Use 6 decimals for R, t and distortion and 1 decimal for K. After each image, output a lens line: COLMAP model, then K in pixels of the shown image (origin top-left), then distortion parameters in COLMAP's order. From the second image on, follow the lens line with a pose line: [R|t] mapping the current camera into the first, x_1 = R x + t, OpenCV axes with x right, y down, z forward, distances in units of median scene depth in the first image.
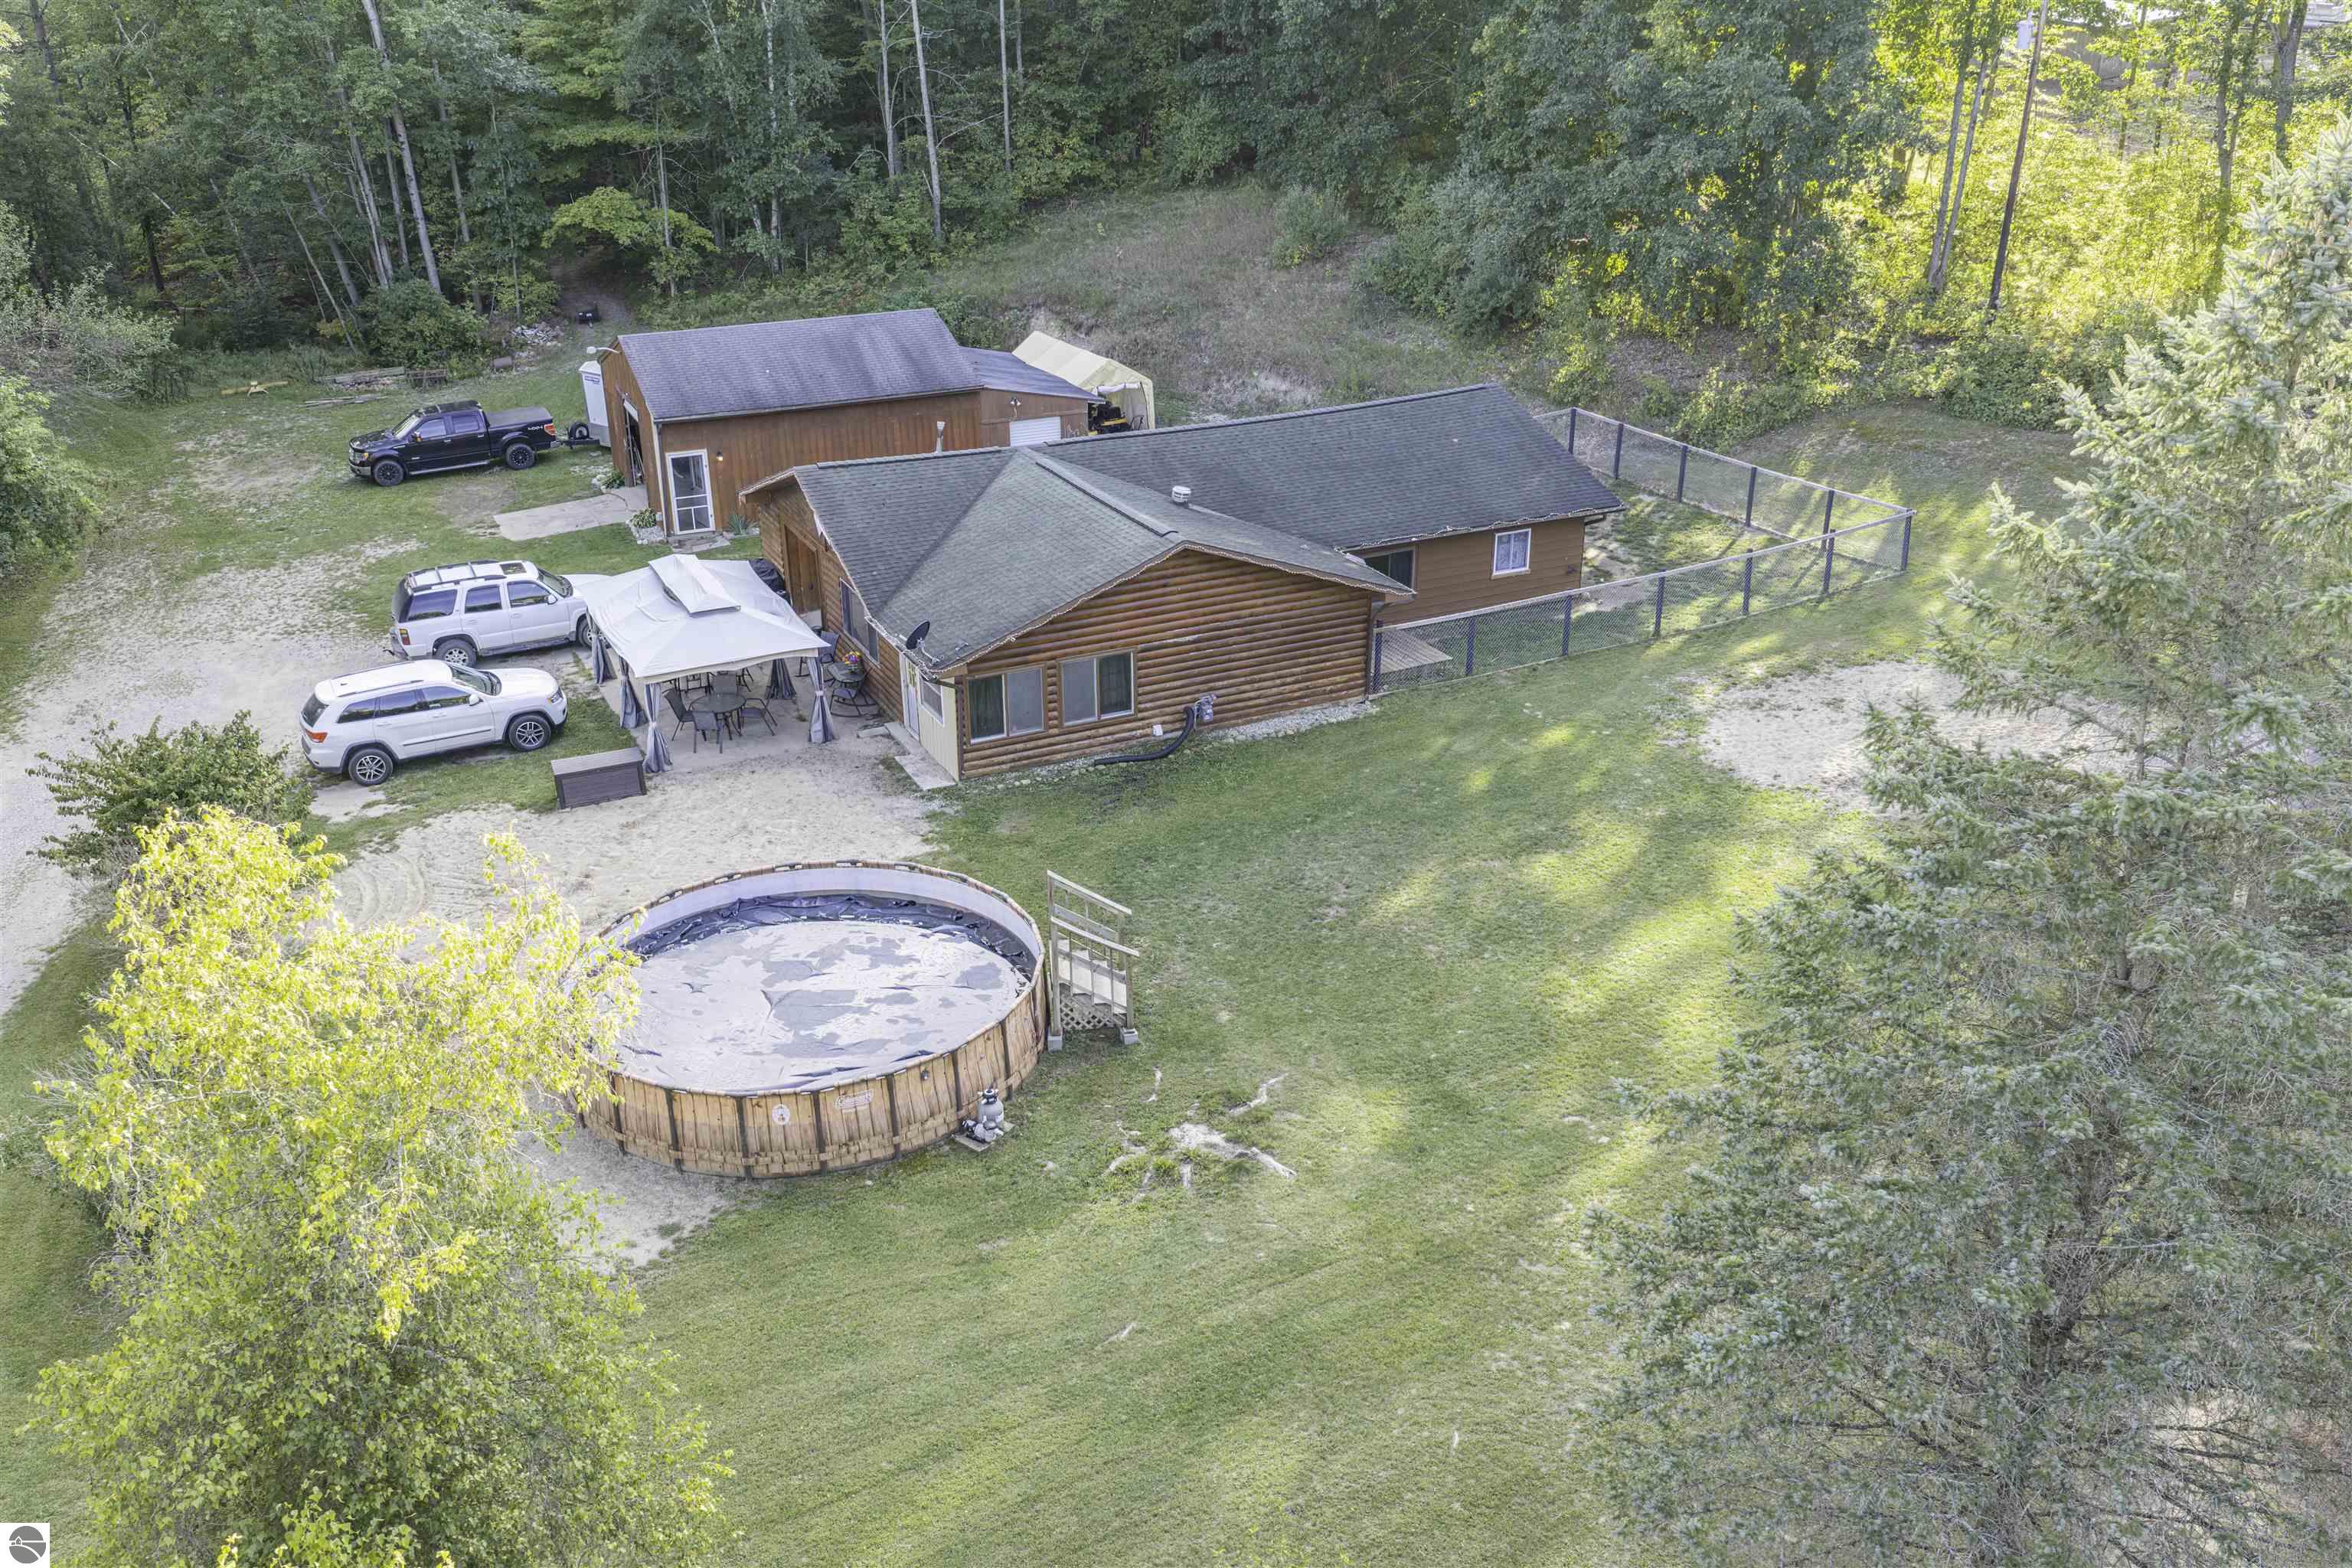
lens RADIAL K [[1952.5, 0, 1176.0], [0, 1952.5, 784.0], [0, 0, 1]] dist [0.022732, -0.031548]
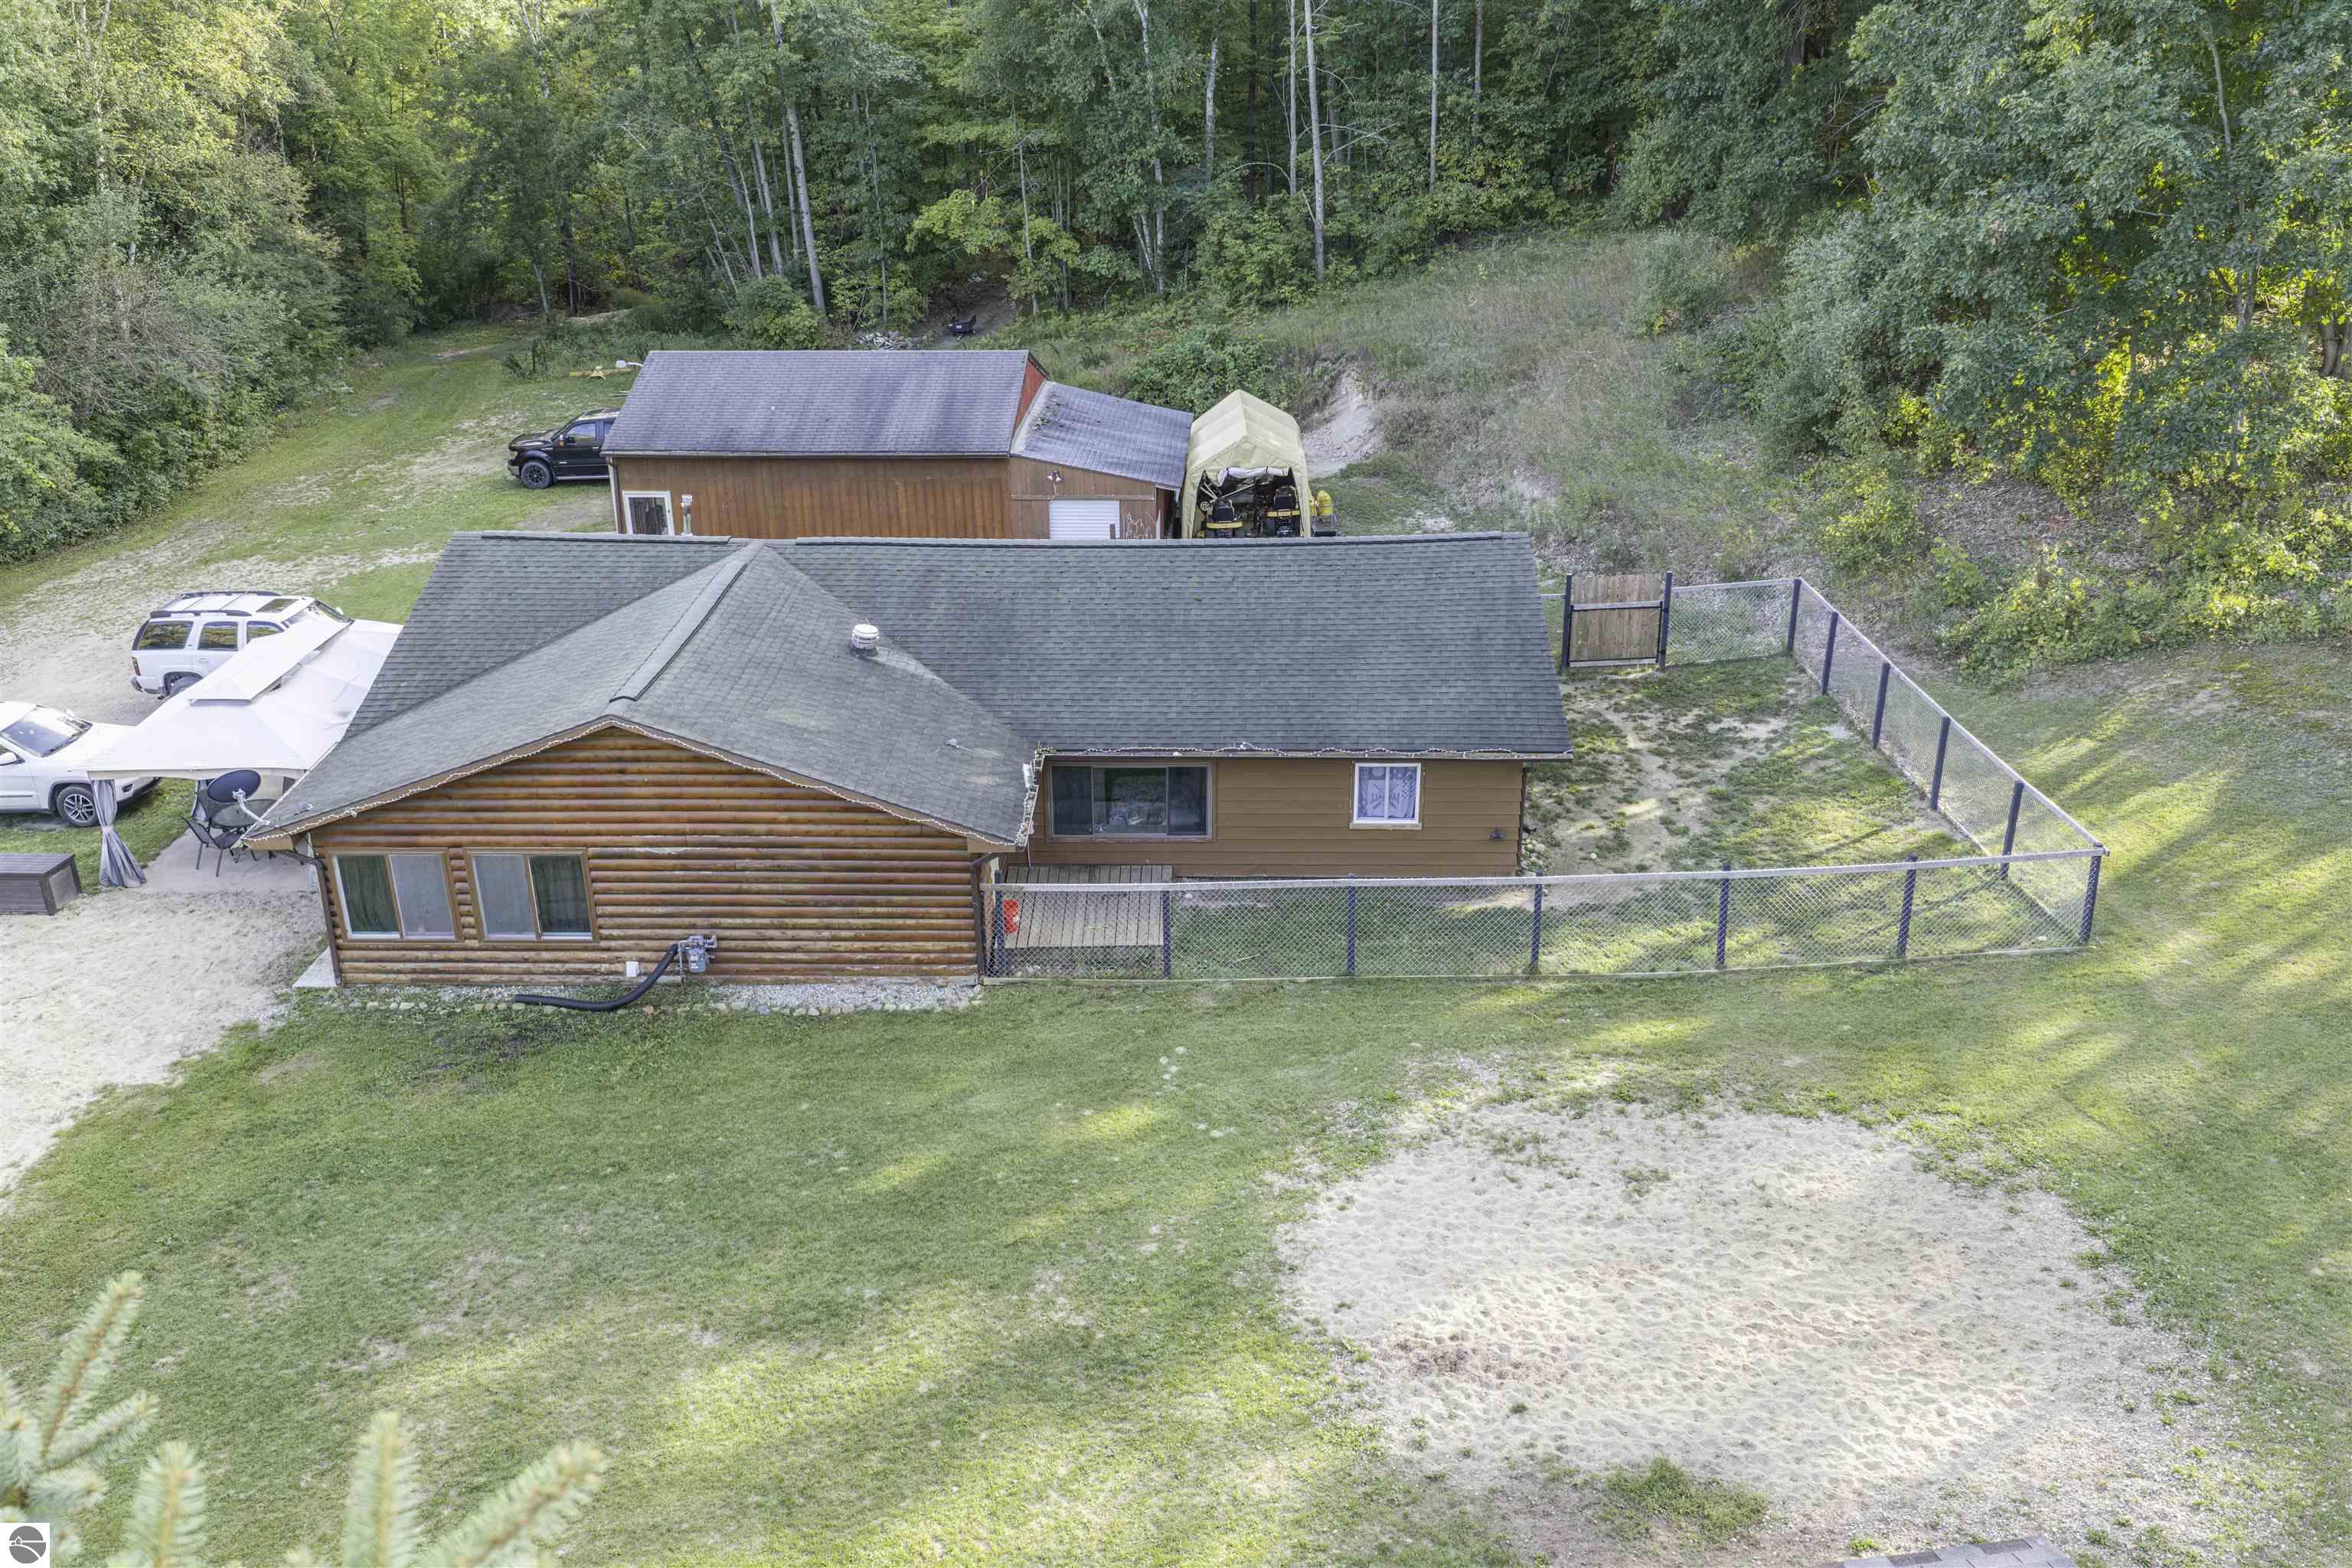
lens RADIAL K [[1952.5, 0, 1176.0], [0, 1952.5, 784.0], [0, 0, 1]] dist [0.022732, -0.031548]
pose [[0.886840, 0.179356, -0.425847, 0.344032], [-0.184285, 0.982415, 0.029989, -0.114318], [0.423737, 0.051881, 0.904298, 0.337583]]
